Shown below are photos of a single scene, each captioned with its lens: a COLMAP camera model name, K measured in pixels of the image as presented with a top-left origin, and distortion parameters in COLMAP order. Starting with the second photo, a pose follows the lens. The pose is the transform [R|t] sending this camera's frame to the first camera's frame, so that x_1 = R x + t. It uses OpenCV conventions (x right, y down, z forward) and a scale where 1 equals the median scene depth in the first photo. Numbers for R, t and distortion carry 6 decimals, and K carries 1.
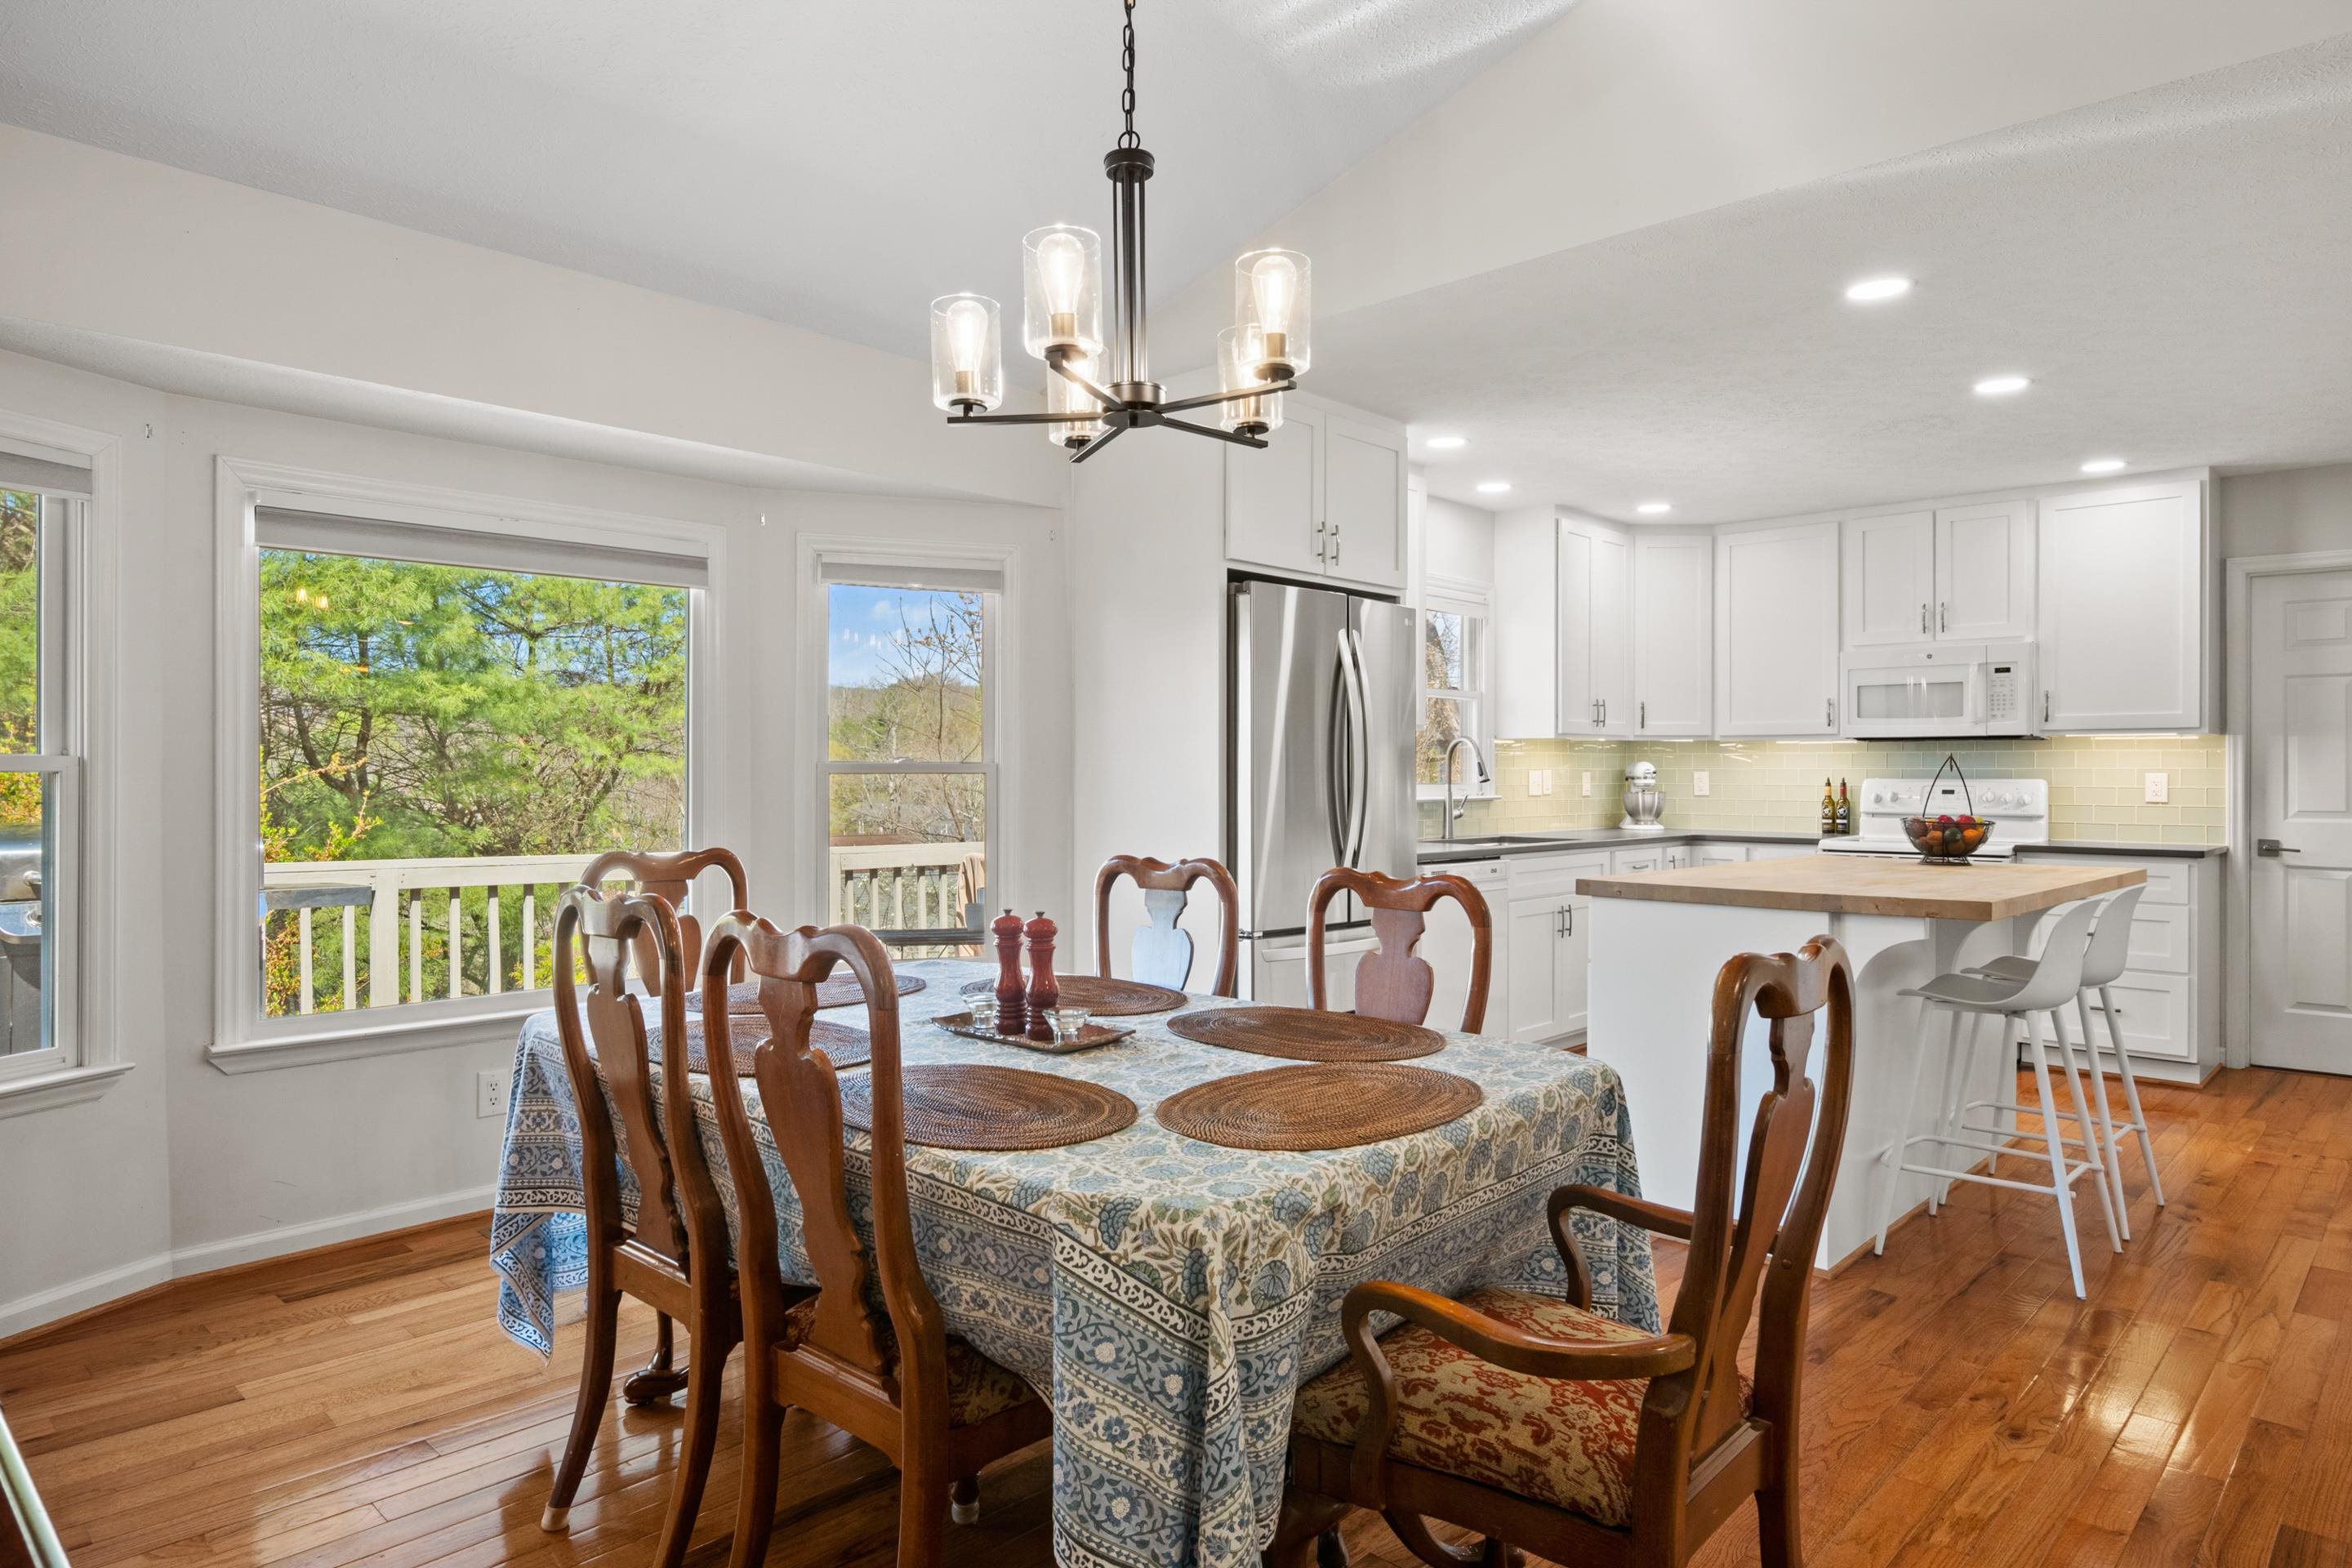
lens RADIAL K [[1400.3, 0, 1156.9], [0, 1400.3, 774.2], [0, 0, 1]] dist [-0.004513, -0.003040]
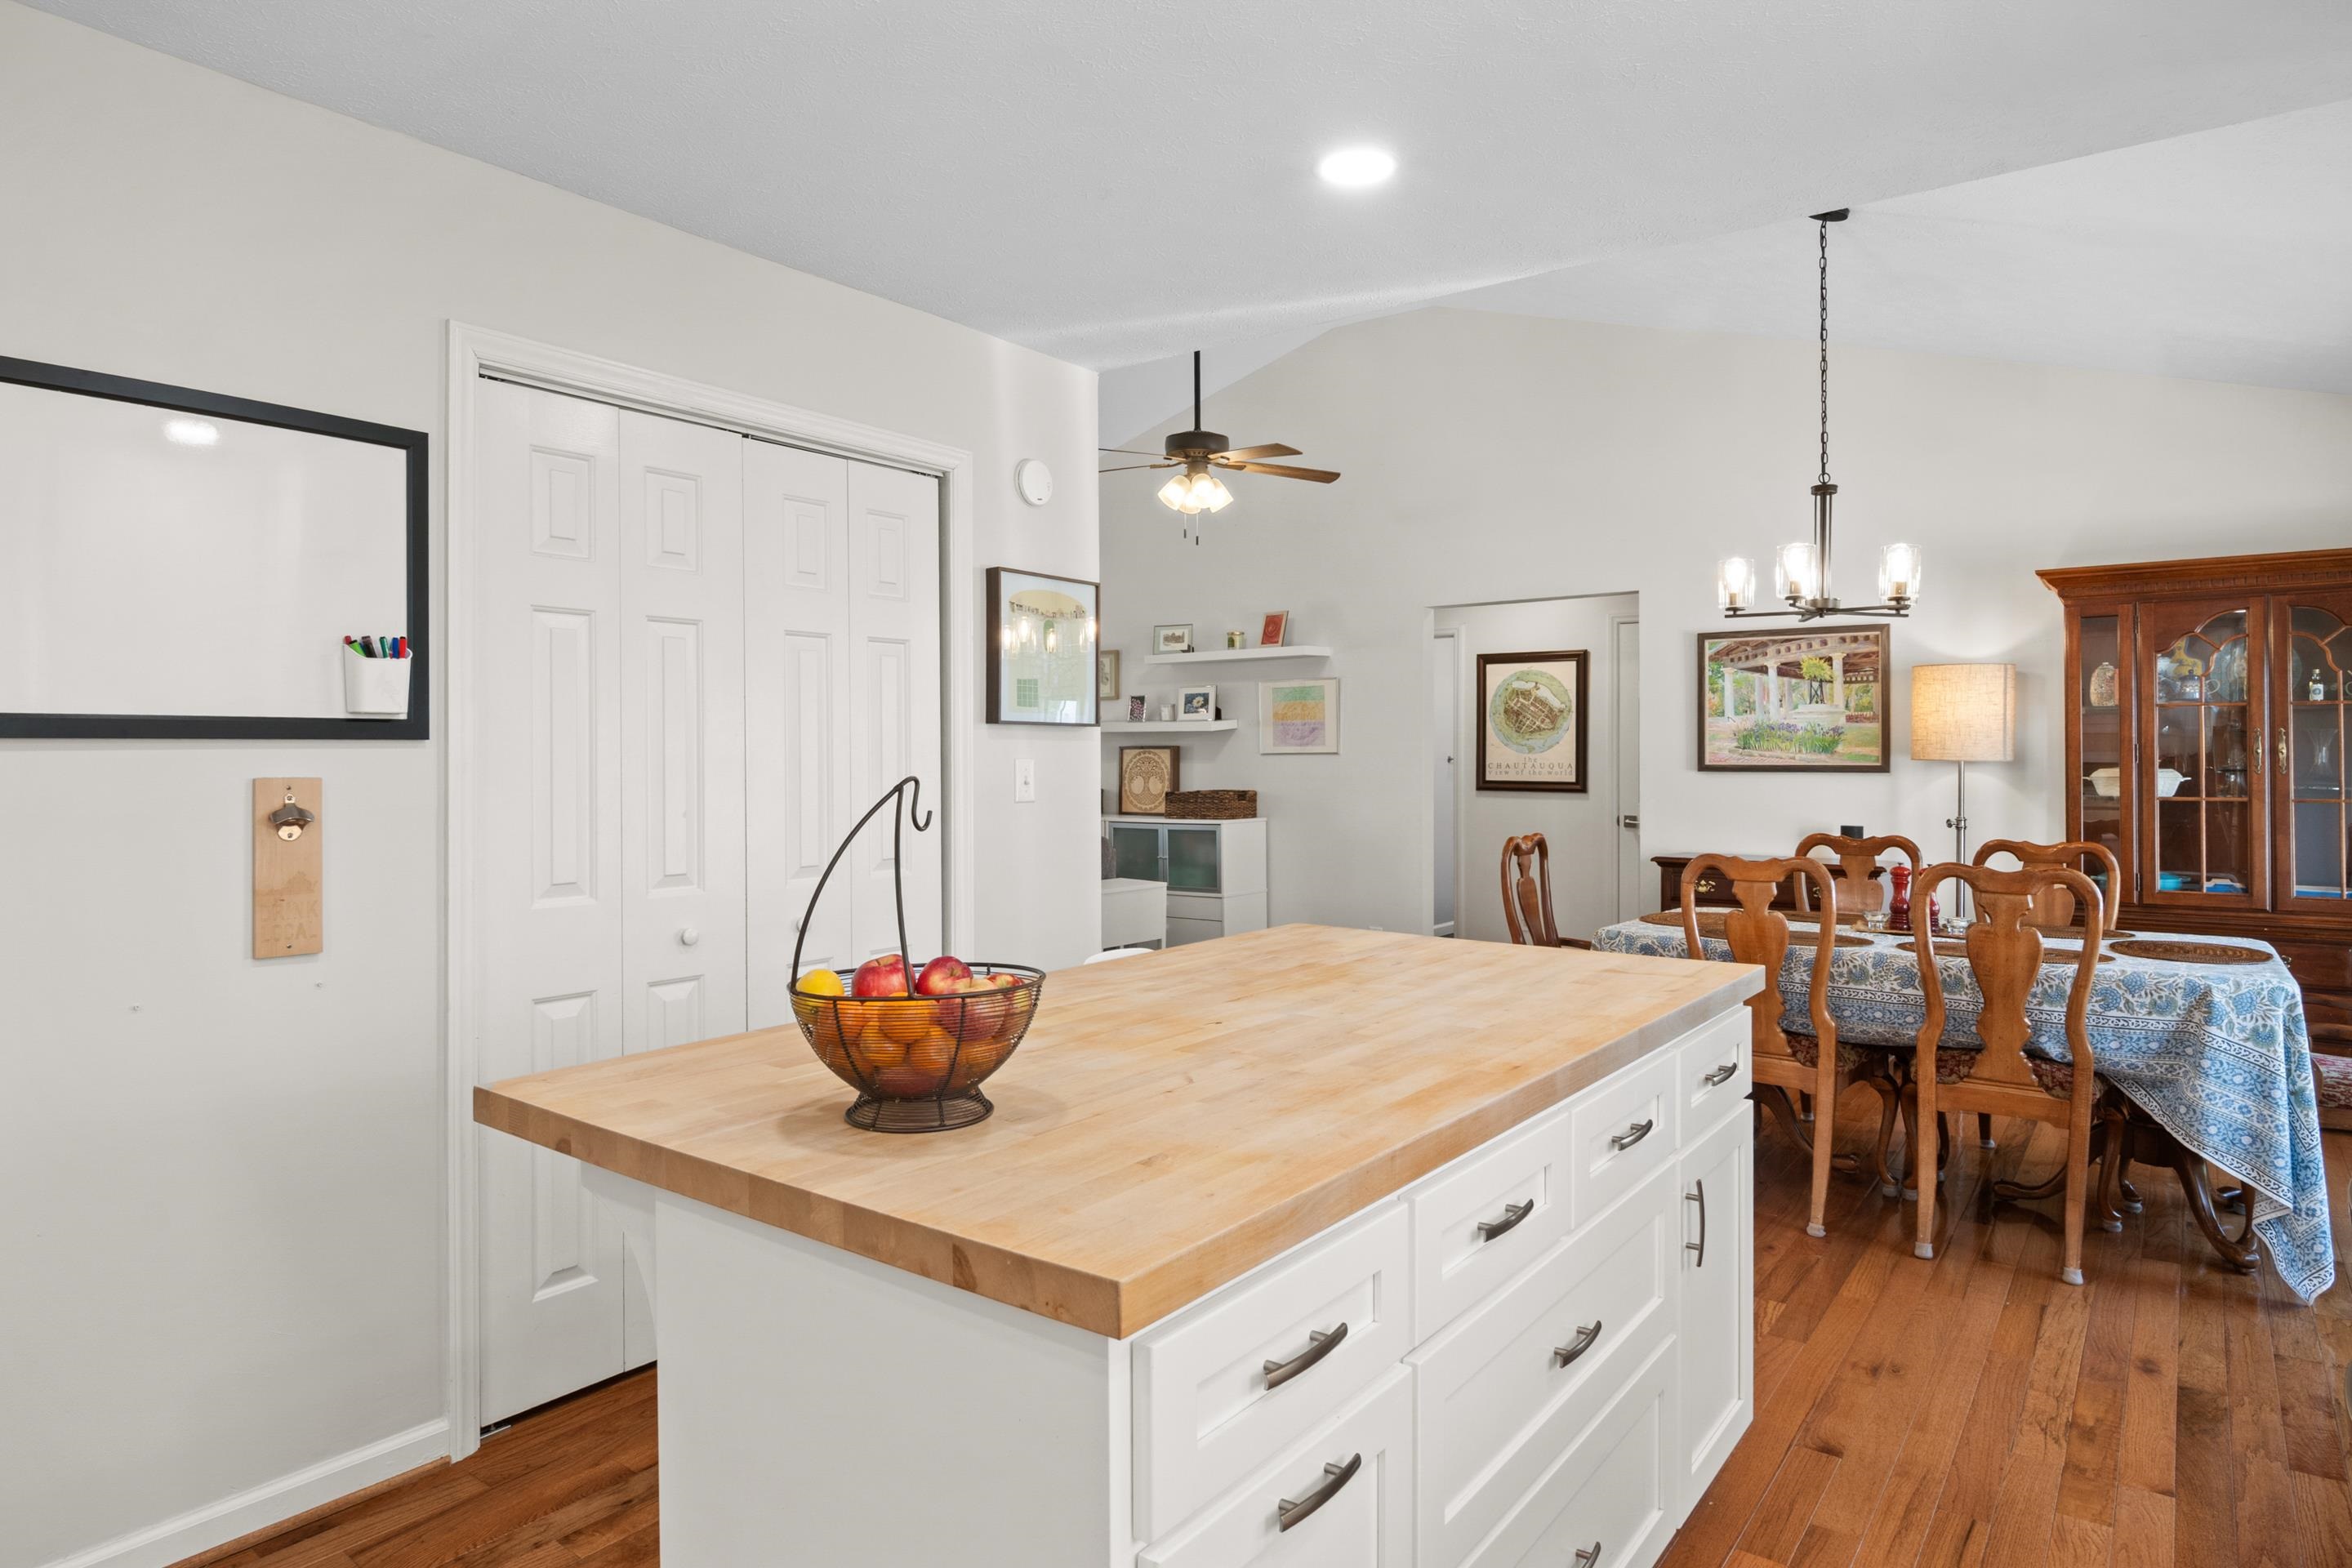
lens RADIAL K [[1355.0, 0, 1159.5], [0, 1355.0, 746.4], [0, 0, 1]] dist [-0.000074, -0.000700]
pose [[-0.994335, -0.002820, -0.106254, 0.411433], [-0.002061, 0.999972, -0.007252, -0.015272], [0.106271, -0.006992, -0.994313, 1.010989]]
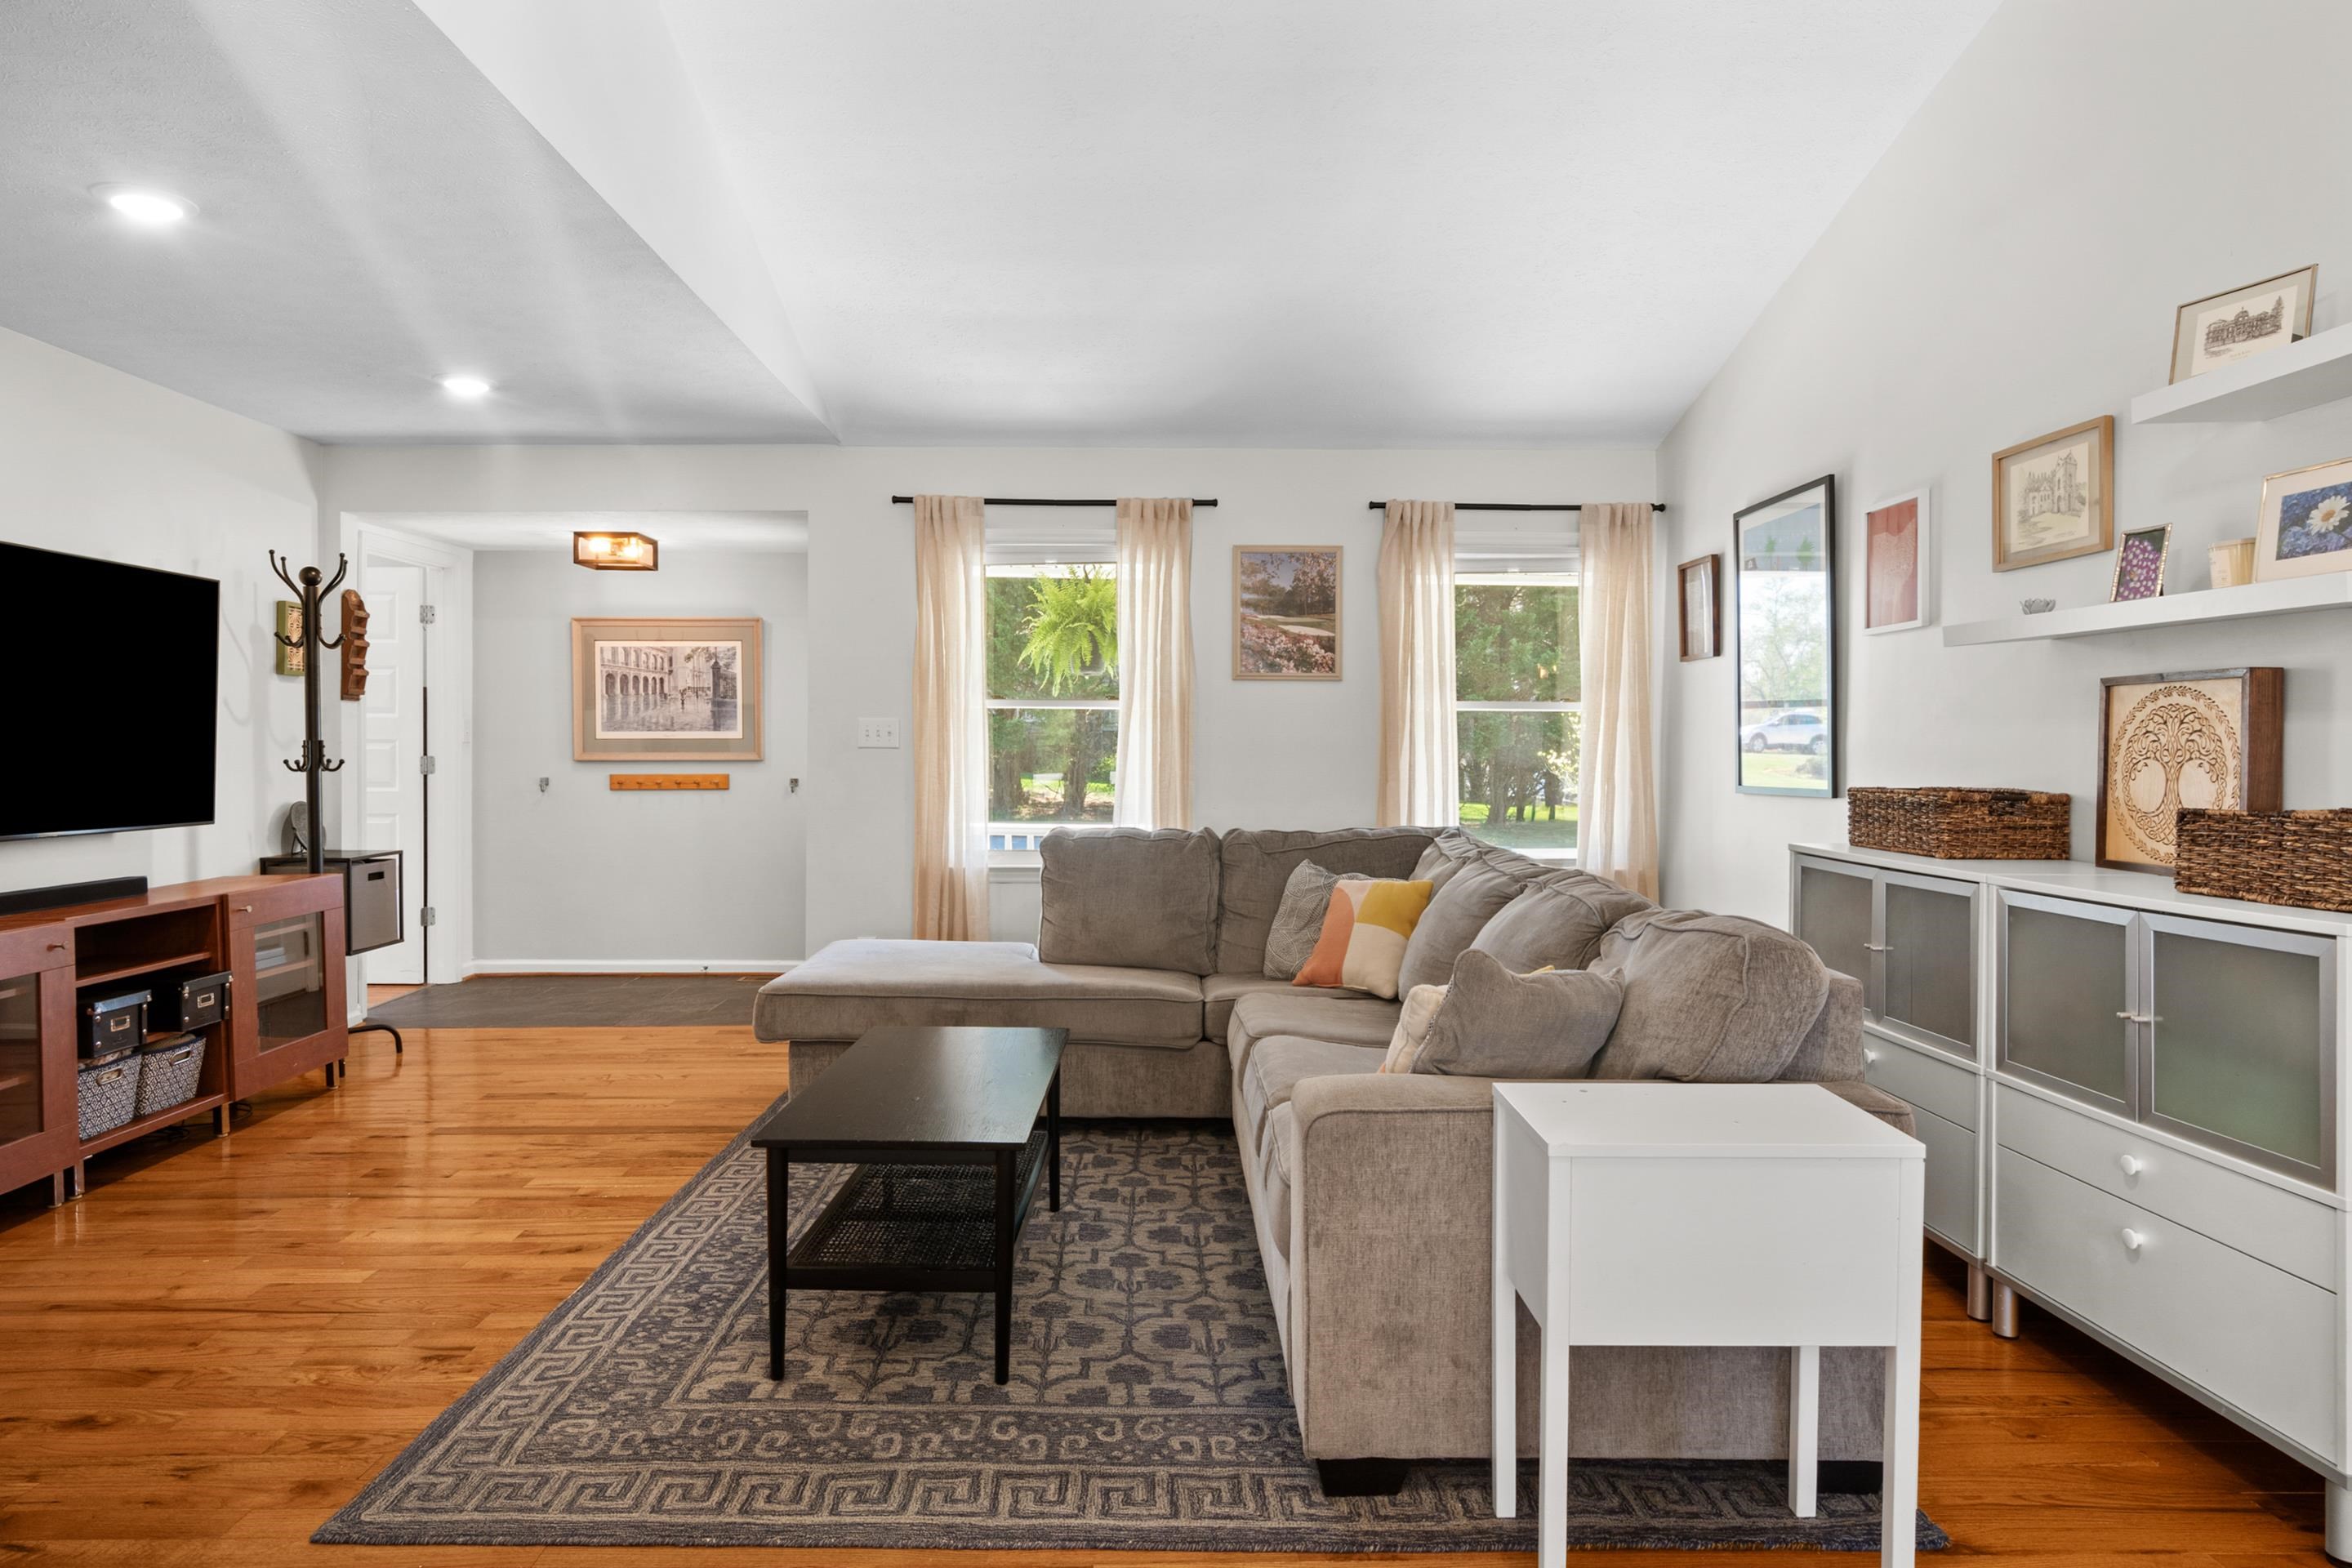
lens RADIAL K [[1372.6, 0, 1152.8], [0, 1372.6, 762.6], [0, 0, 1]] dist [0.000577, -0.001661]
pose [[-0.699605, -0.013793, 0.714397, 0.196465], [-0.004658, 0.999880, 0.014742, -0.000443], [-0.714515, 0.006986, -0.699585, 0.267659]]
